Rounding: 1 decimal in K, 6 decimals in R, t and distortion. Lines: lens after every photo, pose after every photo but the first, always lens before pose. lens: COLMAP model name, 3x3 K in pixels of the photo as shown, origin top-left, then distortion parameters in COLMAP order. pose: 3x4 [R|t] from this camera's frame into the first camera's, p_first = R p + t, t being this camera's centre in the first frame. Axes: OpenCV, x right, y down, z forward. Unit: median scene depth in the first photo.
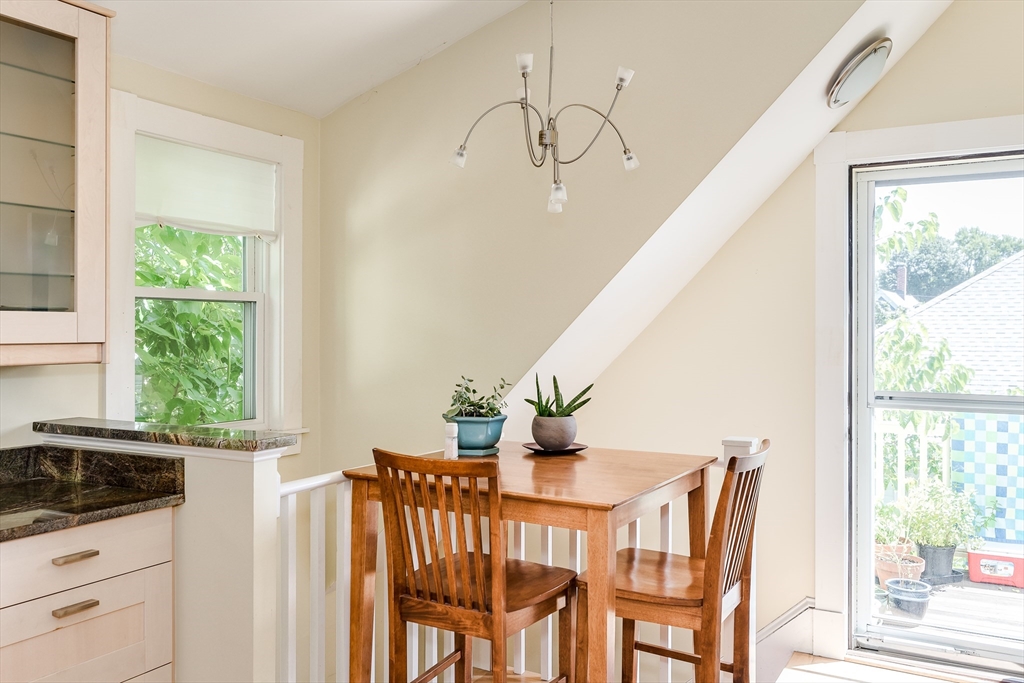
lens RADIAL K [[889.9, 0, 515.9], [0, 889.9, 334.4], [0, 0, 1]] dist [0.007345, -0.000450]
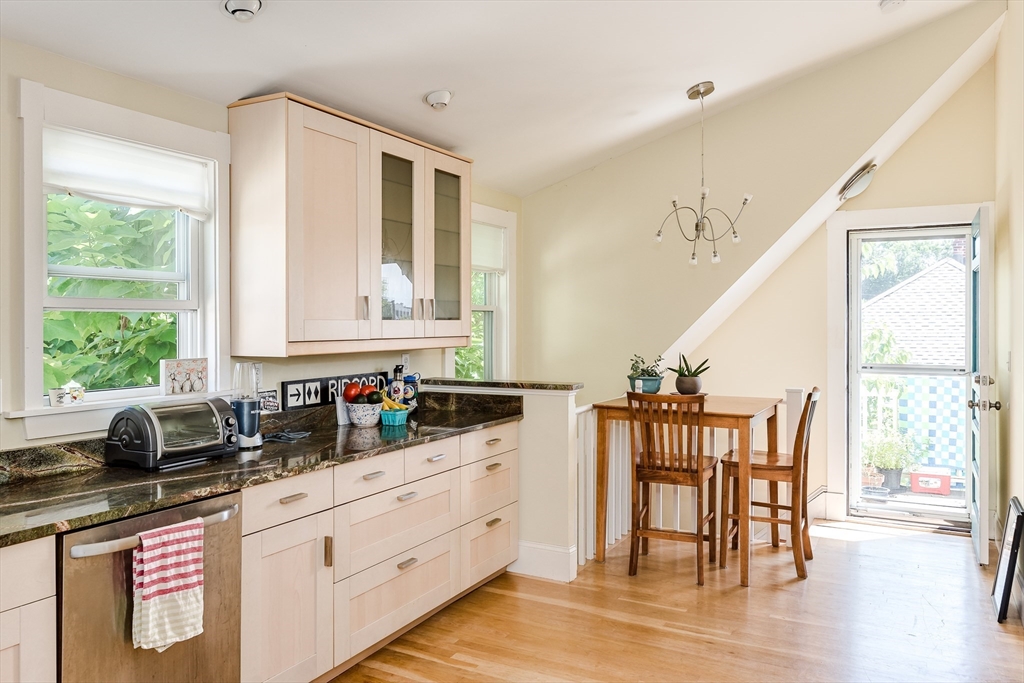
lens RADIAL K [[795.3, 0, 509.1], [0, 795.3, 328.1], [0, 0, 1]] dist [0.001680, -0.001594]
pose [[0.999778, -0.002762, 0.020875, -0.342943], [0.002732, 0.999995, 0.001473, -0.008382], [-0.020879, -0.001416, 0.999781, -0.568596]]
